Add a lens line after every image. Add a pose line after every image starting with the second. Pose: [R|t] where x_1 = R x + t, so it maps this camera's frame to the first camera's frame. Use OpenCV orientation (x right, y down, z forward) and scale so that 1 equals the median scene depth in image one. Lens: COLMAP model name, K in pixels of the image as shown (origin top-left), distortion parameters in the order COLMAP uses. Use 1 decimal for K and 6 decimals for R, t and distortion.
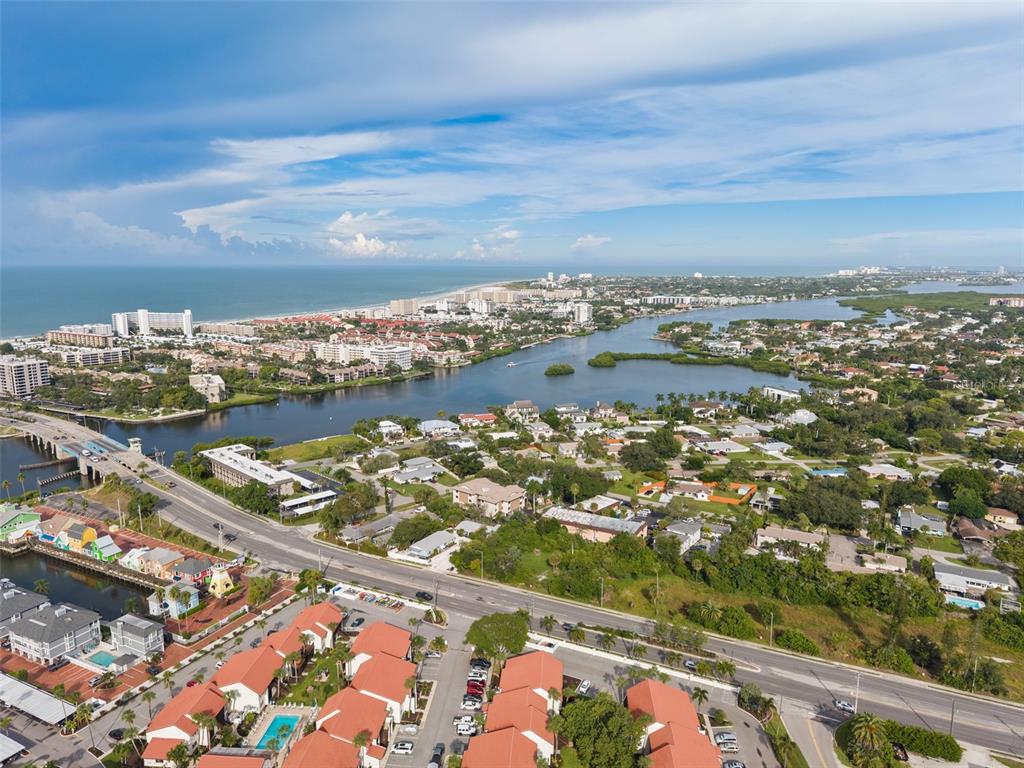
lens RADIAL K [[707.6, 0, 537.6], [0, 707.6, 456.4], [0, 0, 1]] dist [0.042239, -0.081390]
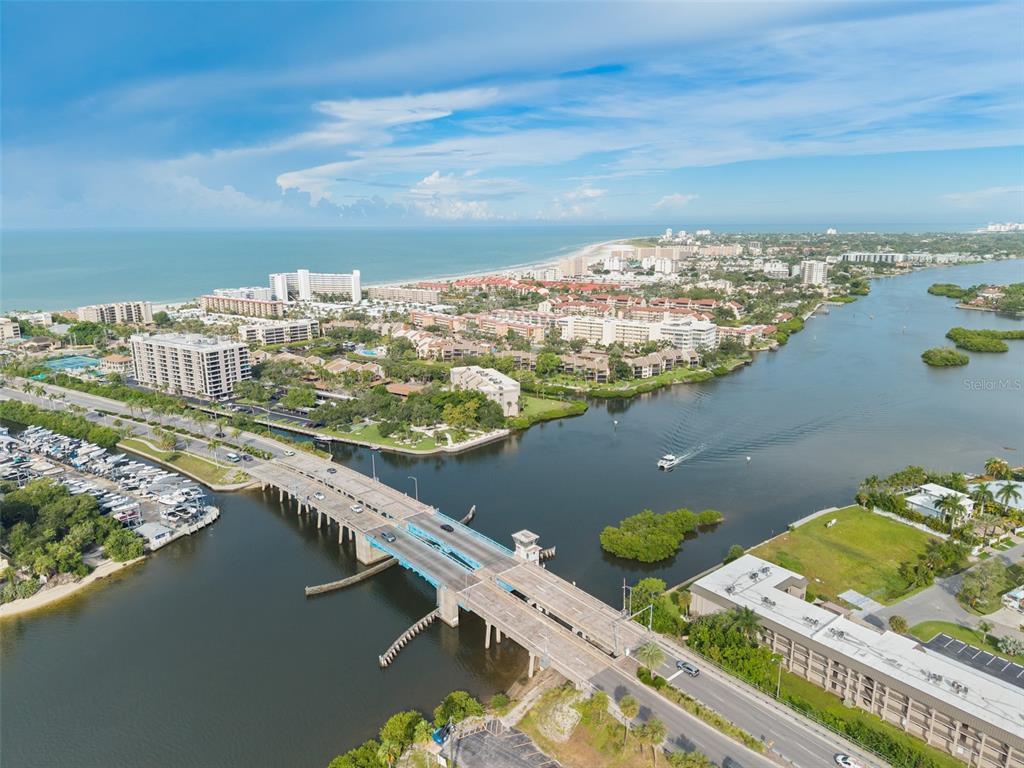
lens RADIAL K [[698.5, 0, 512.0], [0, 698.5, 384.0], [0, 0, 1]] dist [0.000585, -0.000781]
pose [[0.993568, 0.017392, -0.111891, -0.079203], [-0.021916, 0.998986, -0.039328, -0.016460], [0.111094, 0.041527, 0.992942, 0.077841]]
